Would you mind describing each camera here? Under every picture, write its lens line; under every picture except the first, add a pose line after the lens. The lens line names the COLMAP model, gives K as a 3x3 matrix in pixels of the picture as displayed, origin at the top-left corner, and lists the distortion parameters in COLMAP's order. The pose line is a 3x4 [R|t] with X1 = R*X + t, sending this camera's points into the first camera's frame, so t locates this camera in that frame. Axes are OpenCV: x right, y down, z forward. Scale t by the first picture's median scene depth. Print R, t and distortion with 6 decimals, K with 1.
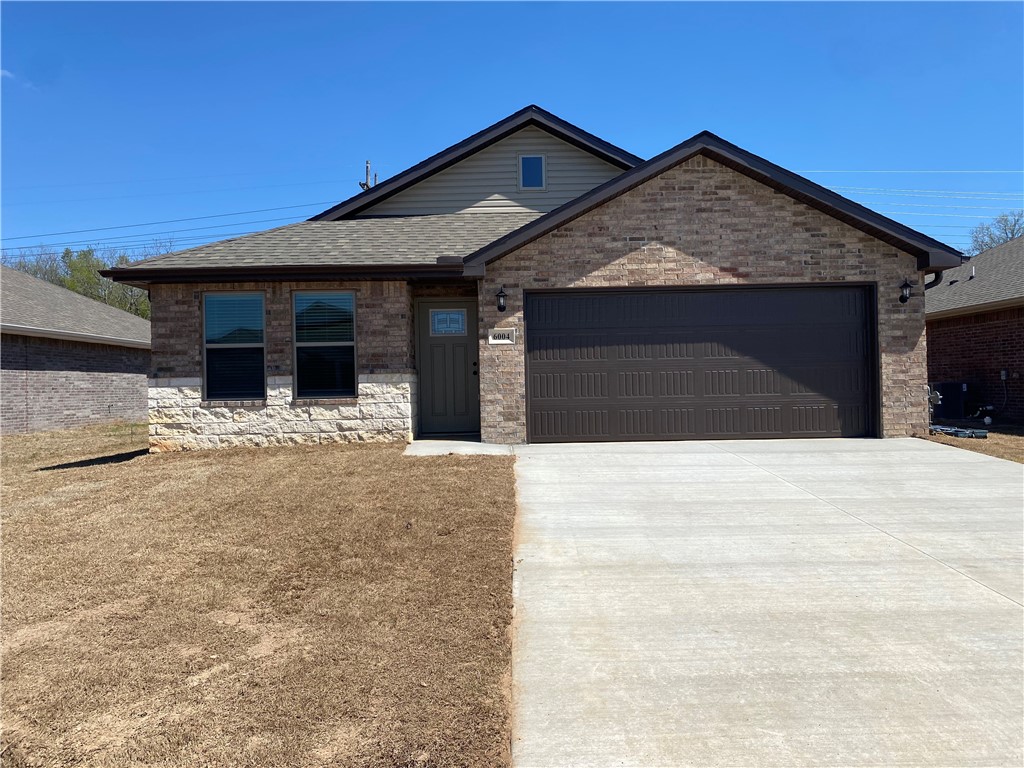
lens RADIAL K [[781.2, 0, 505.7], [0, 781.2, 385.3], [0, 0, 1]] dist [0.051837, -0.056928]
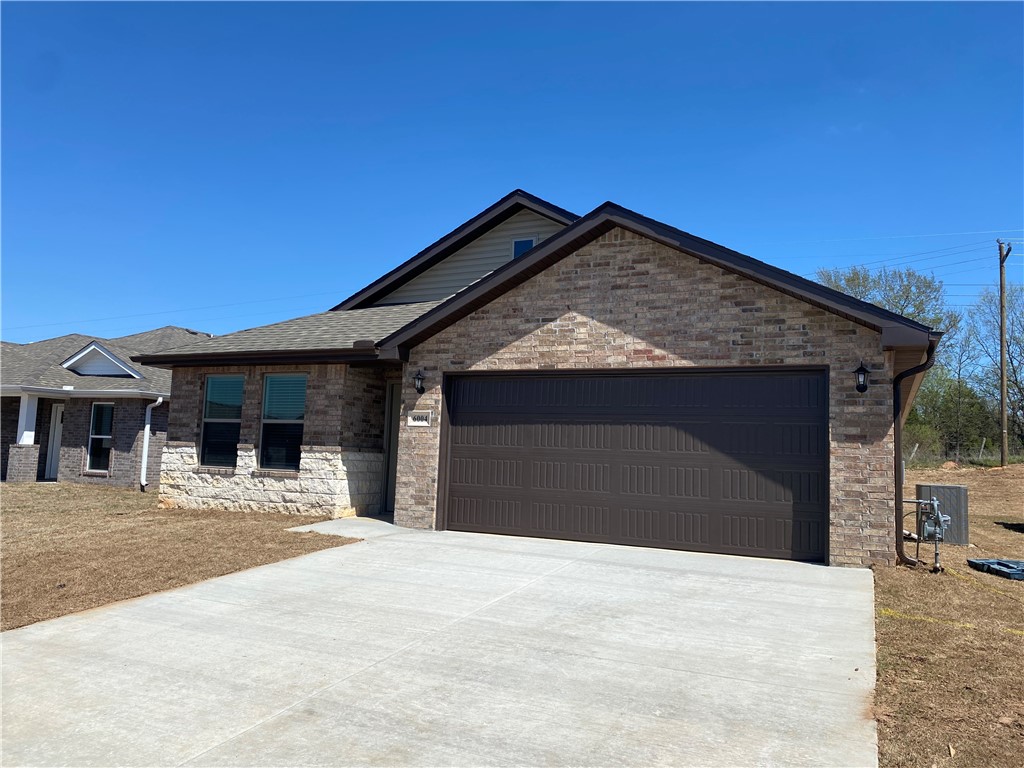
lens RADIAL K [[781.2, 0, 511.8], [0, 781.2, 378.9], [0, 0, 1]] dist [0.051837, -0.056928]
pose [[0.894936, 0.007165, -0.446137, 0.546634], [-0.056526, 0.993636, -0.097431, -0.022378], [0.442599, 0.112413, 0.889646, 0.154698]]
